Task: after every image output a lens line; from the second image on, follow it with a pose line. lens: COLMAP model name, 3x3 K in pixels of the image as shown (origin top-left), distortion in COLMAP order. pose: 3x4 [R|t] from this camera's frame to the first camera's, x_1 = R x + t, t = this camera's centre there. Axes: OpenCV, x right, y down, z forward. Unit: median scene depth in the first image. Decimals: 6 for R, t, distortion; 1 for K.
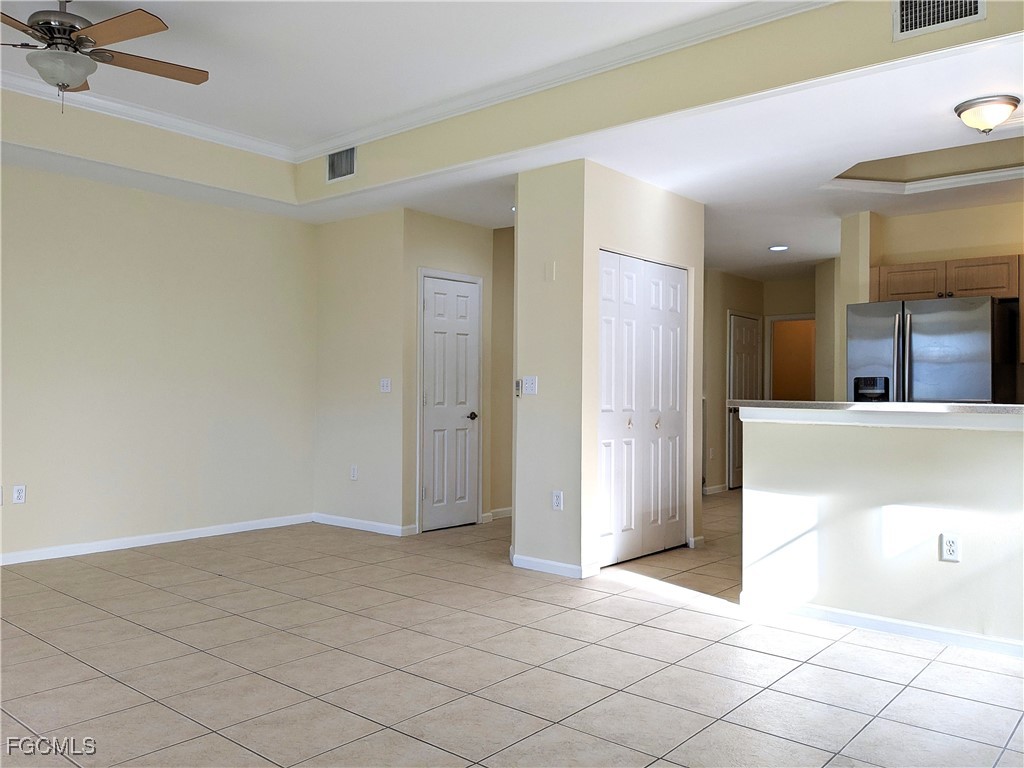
lens RADIAL K [[805.1, 0, 512.0], [0, 805.1, 384.0], [0, 0, 1]] dist [0.004261, -0.002218]
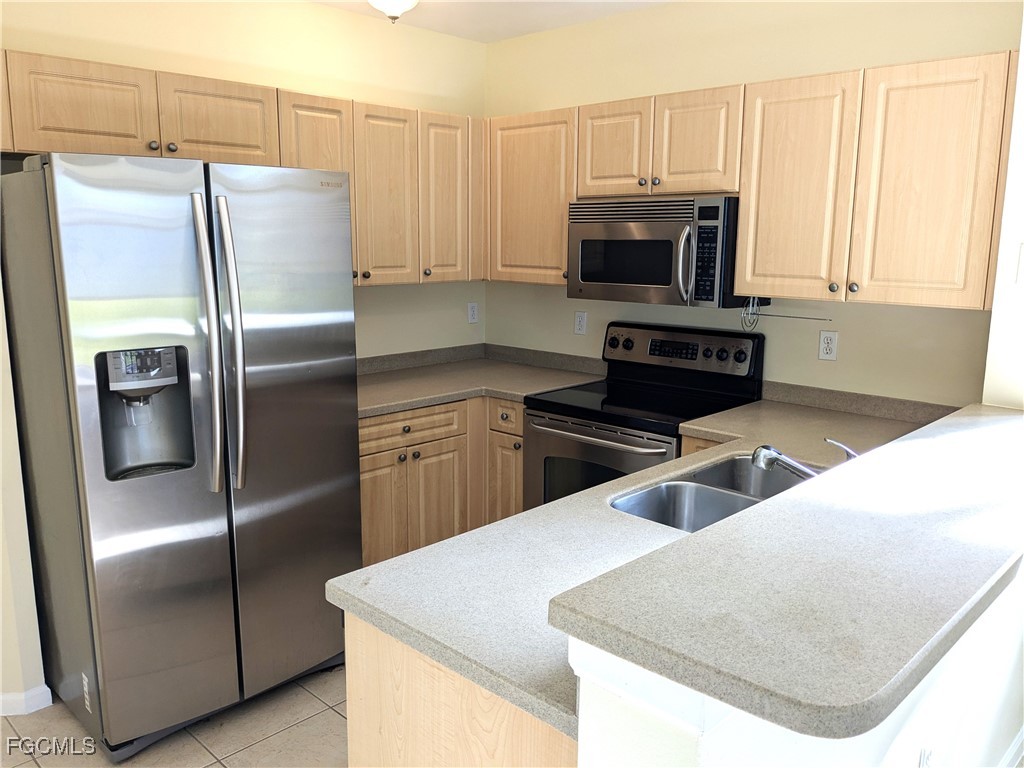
lens RADIAL K [[812.1, 0, 500.5], [0, 812.1, 415.0], [0, 0, 1]] dist [-0.004692, -0.009189]
pose [[0.072871, -0.222986, 0.972094, 0.065581], [-0.011342, 0.974437, 0.224374, -0.078783], [-0.997277, -0.027376, 0.068479, 0.902644]]
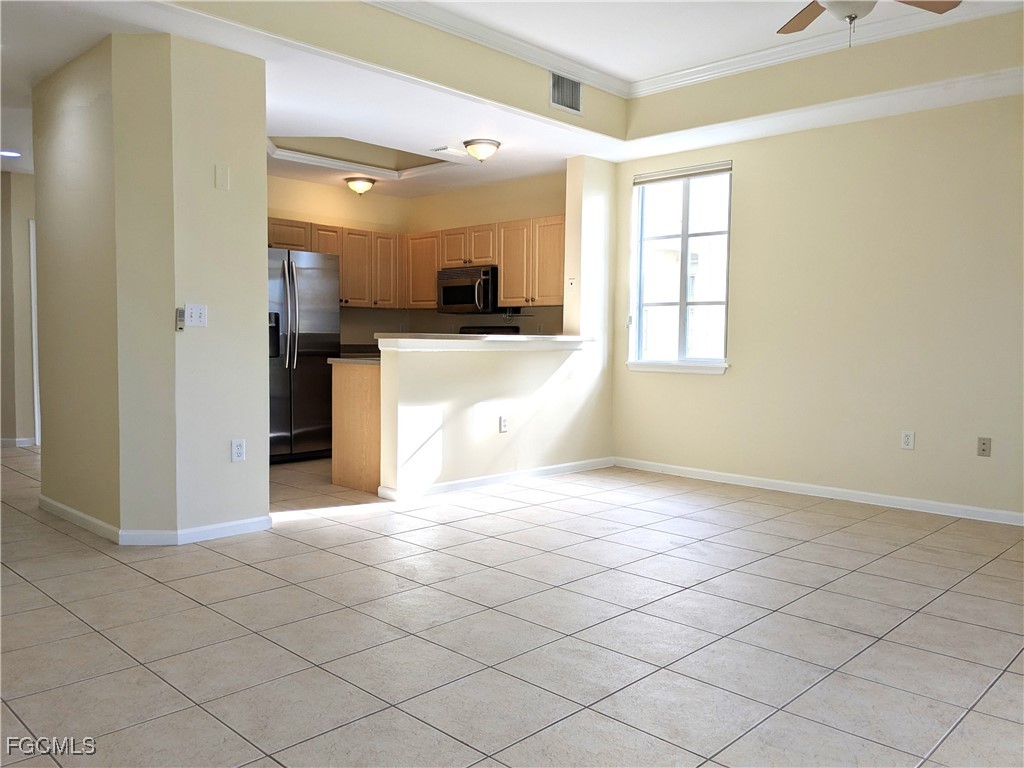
lens RADIAL K [[805.1, 0, 512.0], [0, 805.1, 384.0], [0, 0, 1]] dist [0.004261, -0.002218]
pose [[0.058214, -0.067507, 0.996019, -0.781412], [-0.018369, 0.997470, 0.068679, 0.008811], [-0.998135, -0.022294, 0.056826, 0.656741]]
